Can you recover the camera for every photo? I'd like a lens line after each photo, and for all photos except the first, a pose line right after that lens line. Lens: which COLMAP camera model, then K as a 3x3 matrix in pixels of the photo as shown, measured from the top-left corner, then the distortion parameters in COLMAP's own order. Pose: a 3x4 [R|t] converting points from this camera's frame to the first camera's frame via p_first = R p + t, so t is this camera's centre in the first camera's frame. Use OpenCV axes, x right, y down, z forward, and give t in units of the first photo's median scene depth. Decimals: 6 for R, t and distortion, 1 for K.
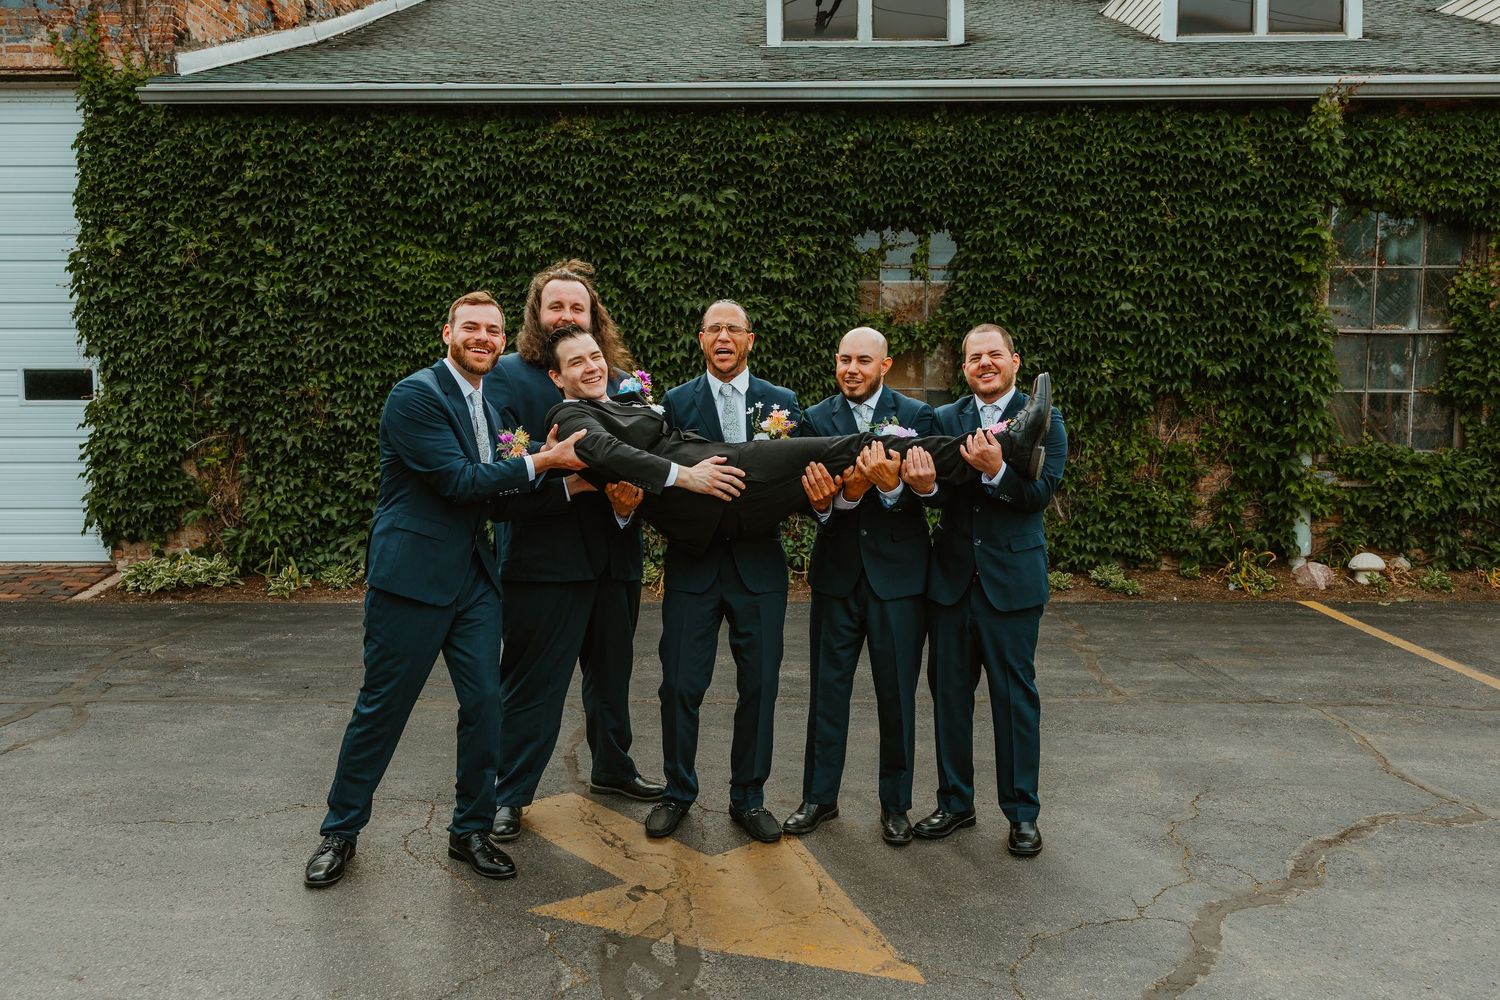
lens RADIAL K [[1196.4, 0, 766.5], [0, 1196.4, 497.0], [0, 0, 1]] dist [0.008166, 0.005686]
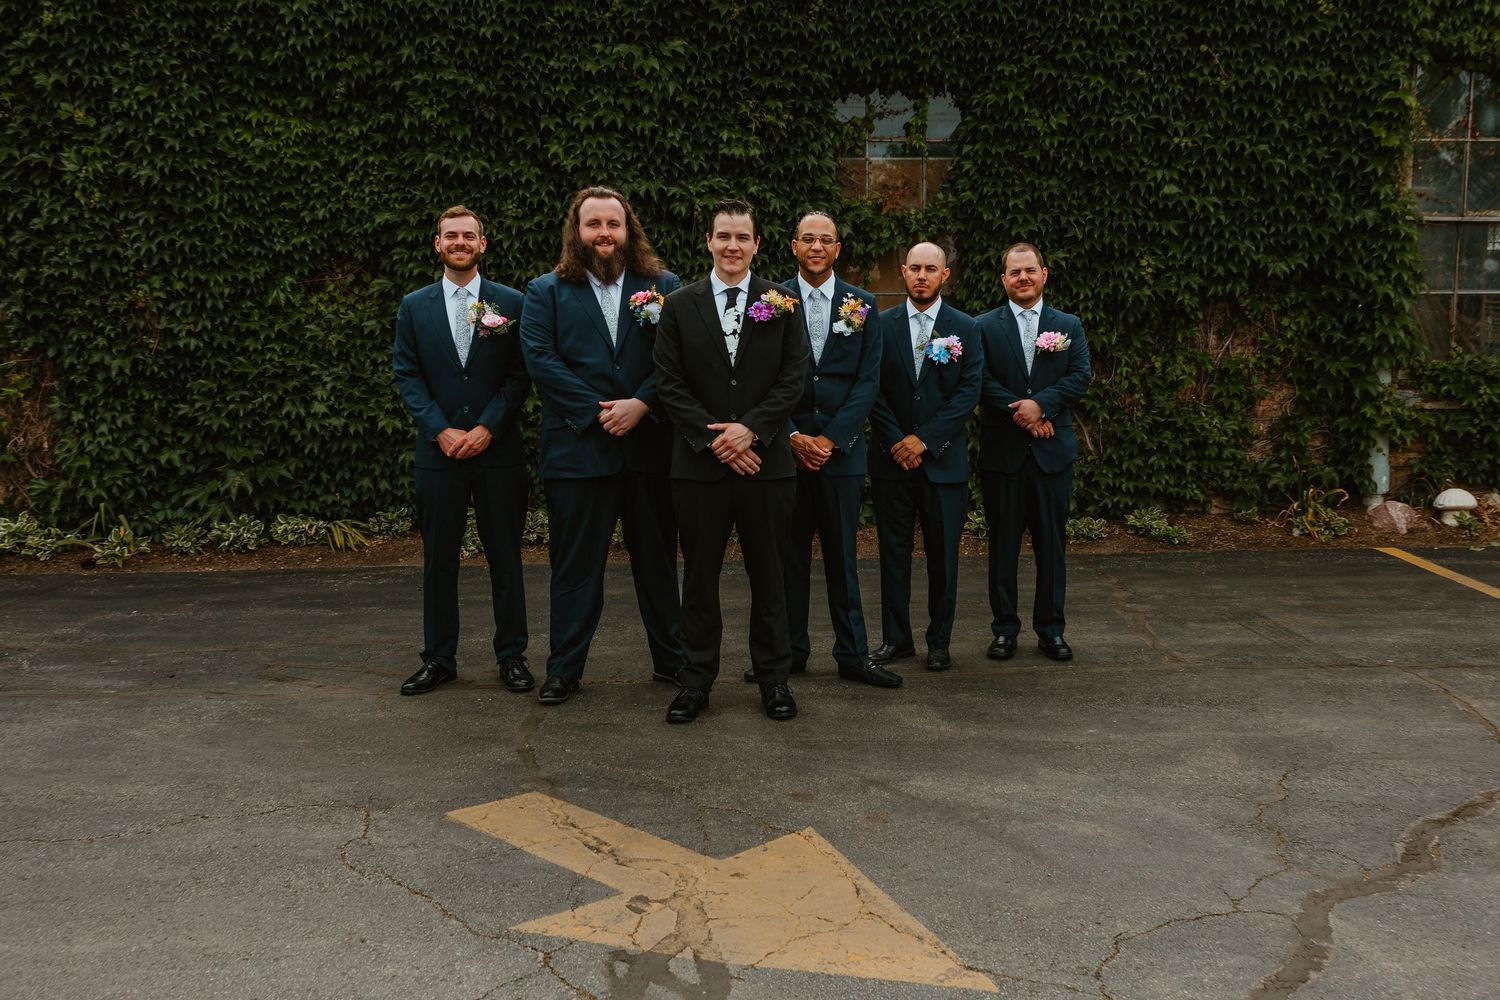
lens RADIAL K [[1515.9, 0, 789.4], [0, 1515.9, 504.2], [0, 0, 1]] dist [0.012429, 0.007088]
pose [[0.997767, -0.015800, 0.064898, -0.026714], [0.012760, 0.998814, 0.046997, 0.002175], [-0.065564, -0.046064, 0.996785, -0.016995]]
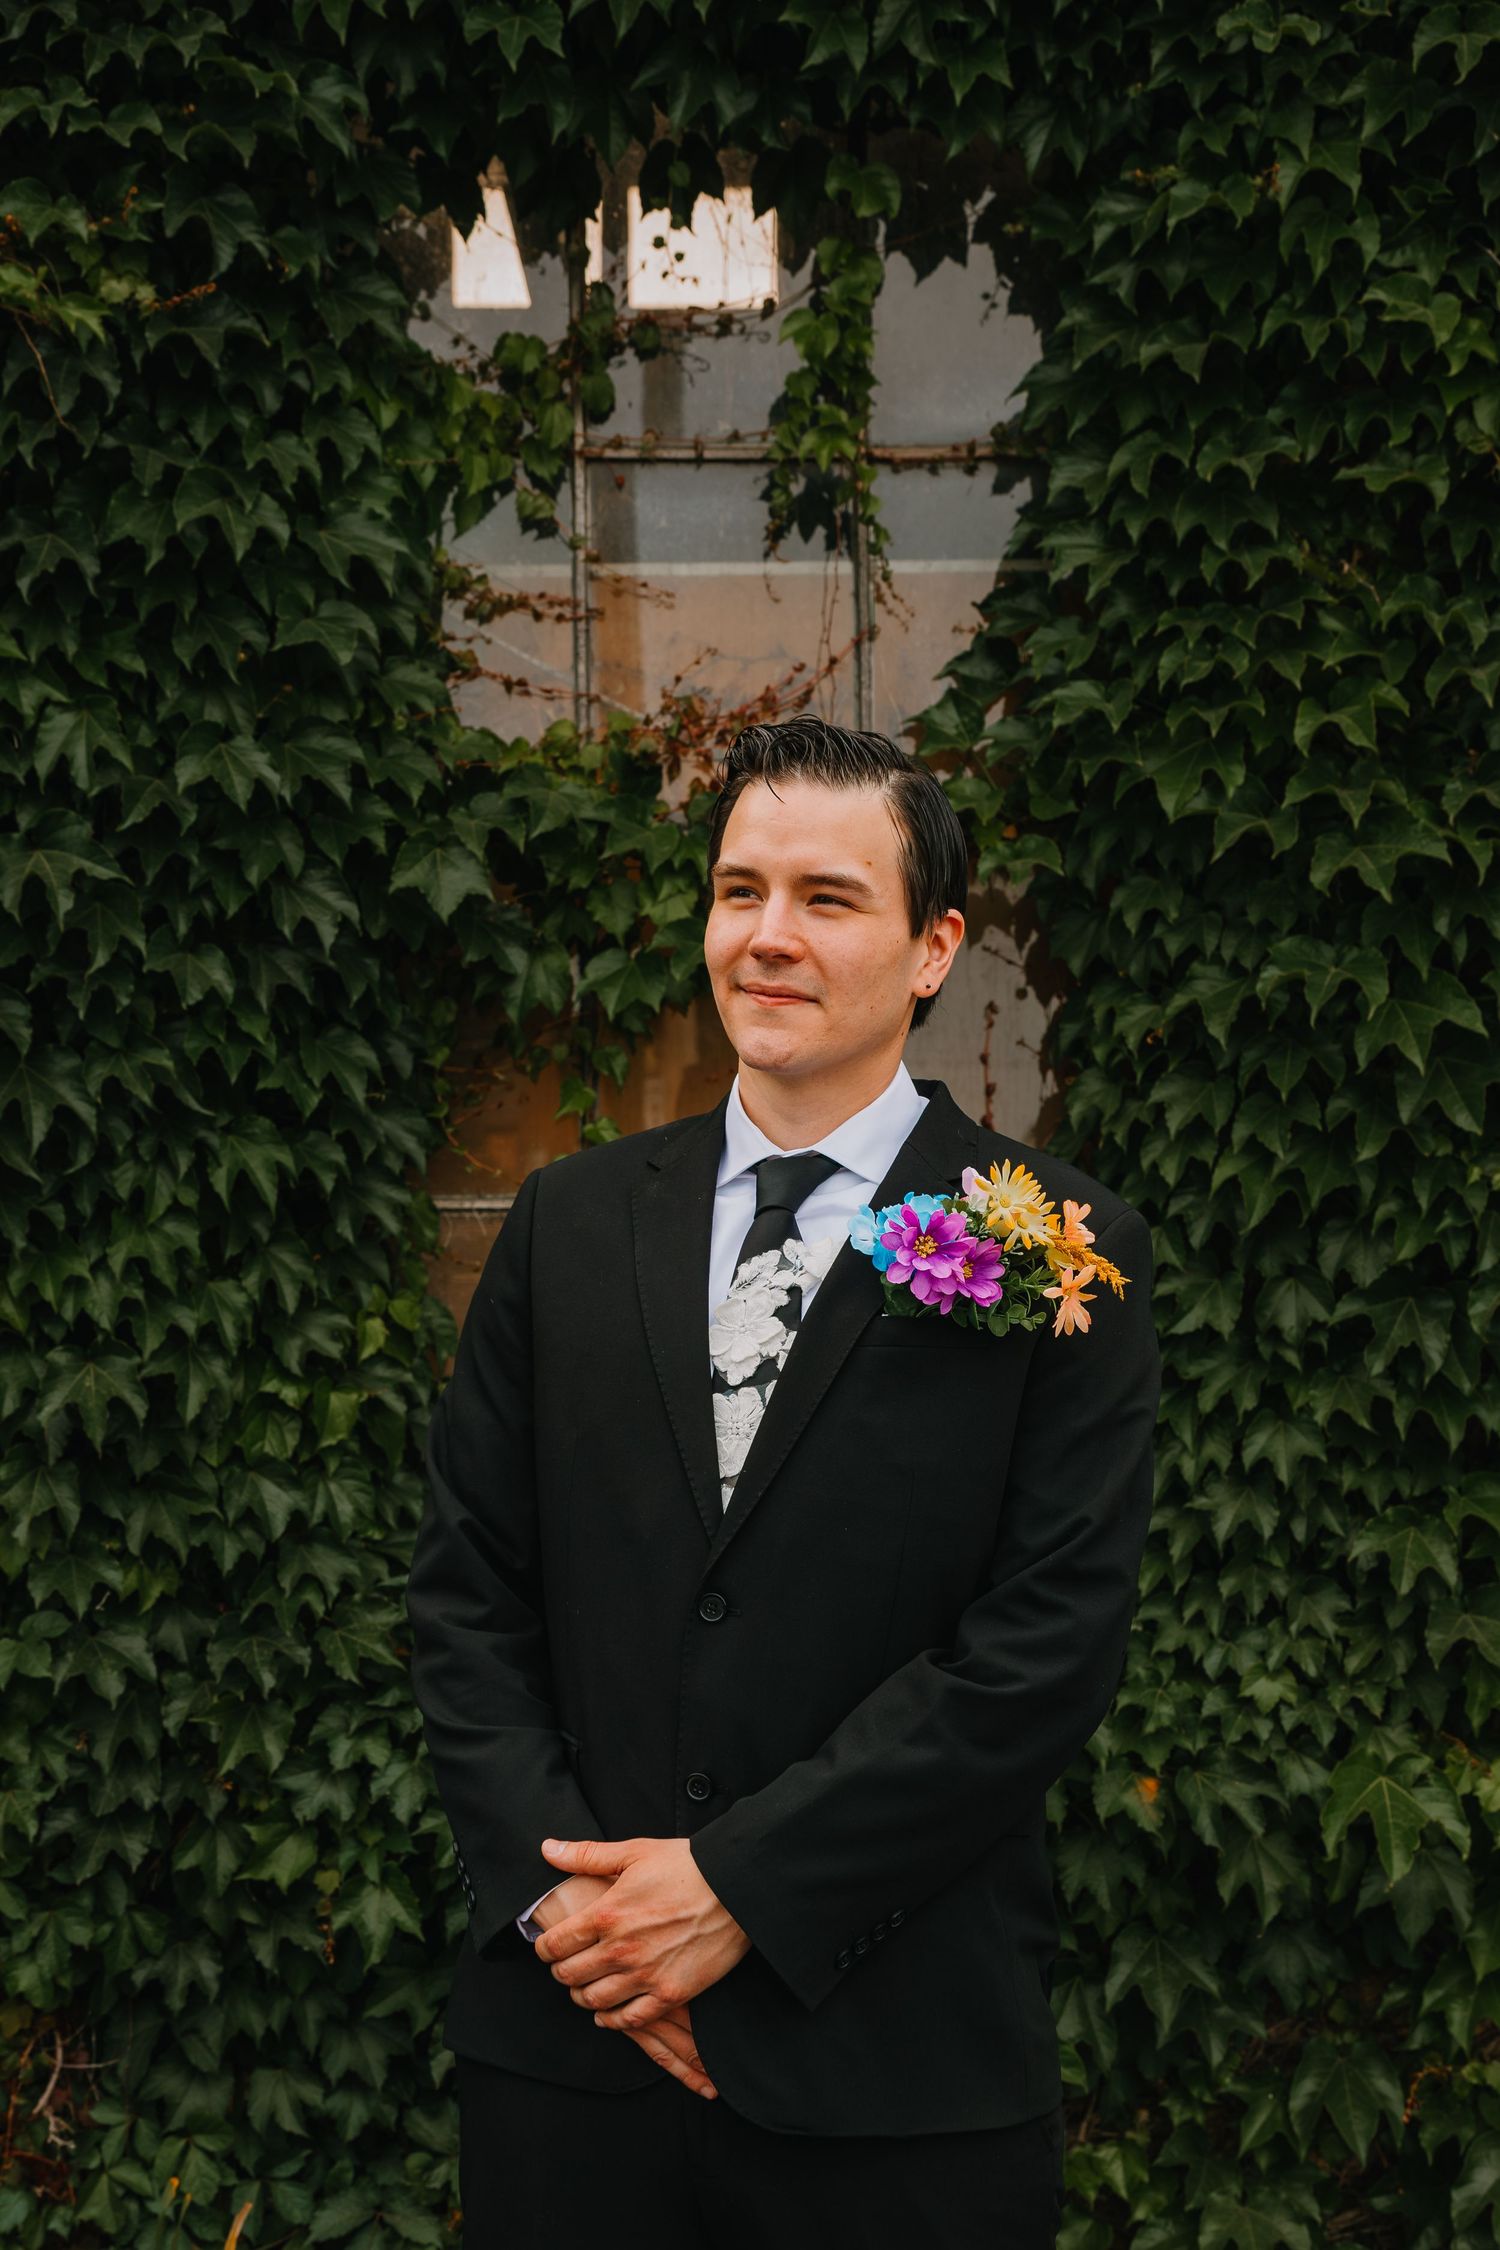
lens RADIAL K [[2949.4, 0, 711.5], [0, 2949.4, 1342.5], [0, 0, 1]] dist [-0.003080, 0.014991]
pose [[0.999190, -0.018096, 0.035936, 0.100186], [0.020031, 0.998328, -0.054228, -0.051708], [-0.034895, 0.054904, 0.997882, 0.628188]]
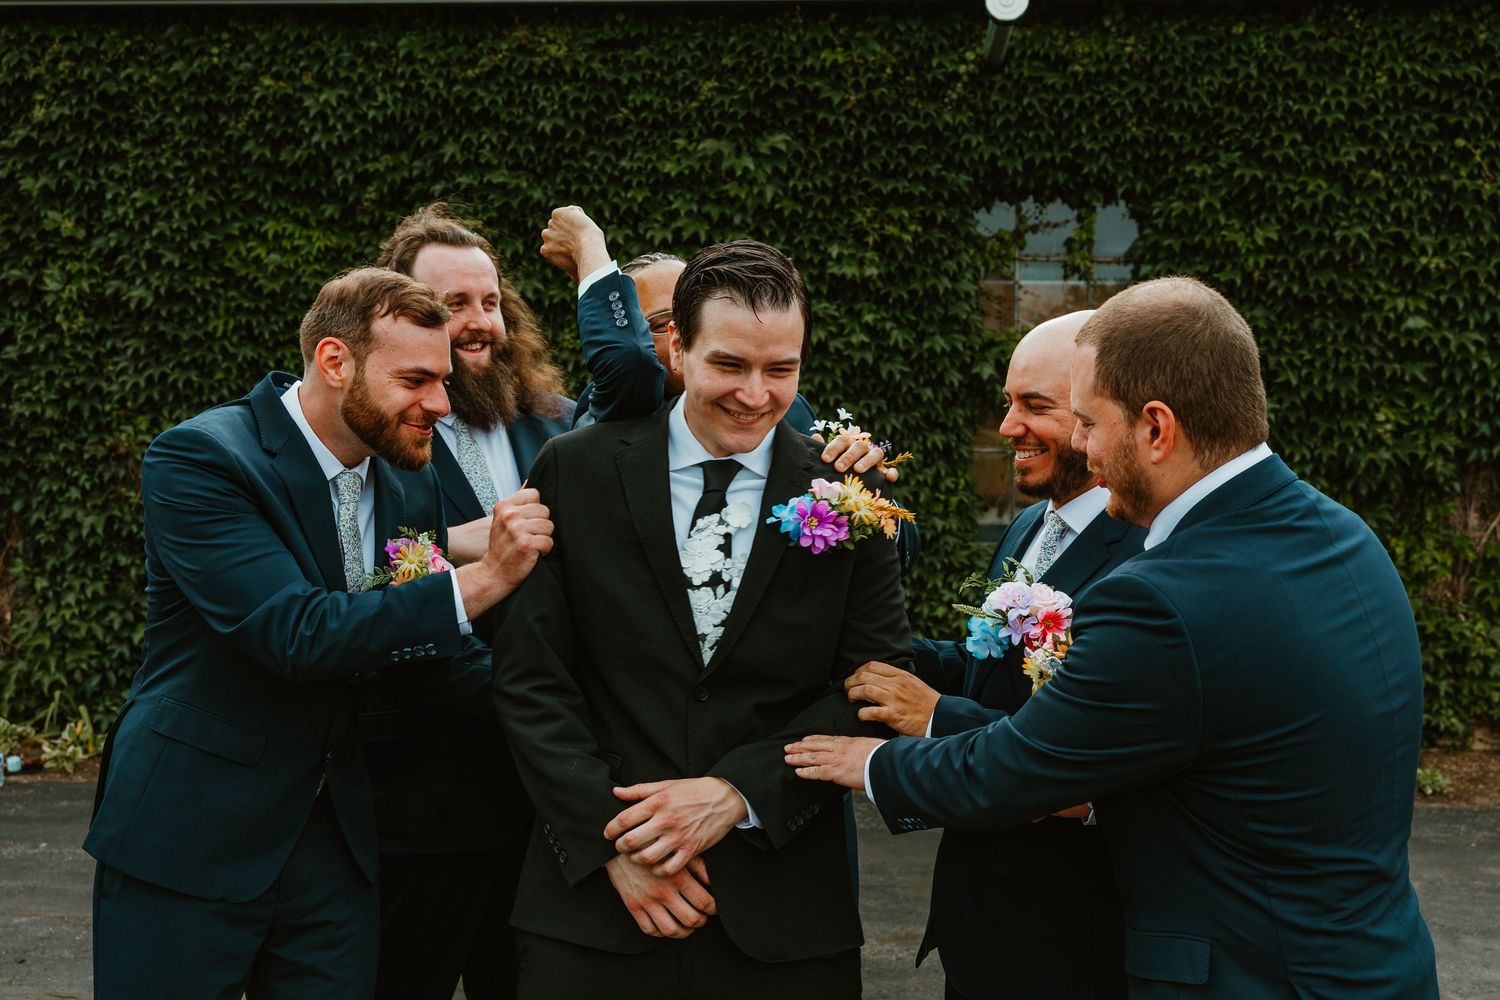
lens RADIAL K [[1617.0, 0, 777.4], [0, 1617.0, 497.3], [0, 0, 1]] dist [0.001699, 0.016369]
pose [[0.998949, 0.011152, -0.044464, 0.008693], [-0.013607, 0.998377, -0.055307, -0.018053], [0.043775, 0.055854, 0.997479, 0.154790]]
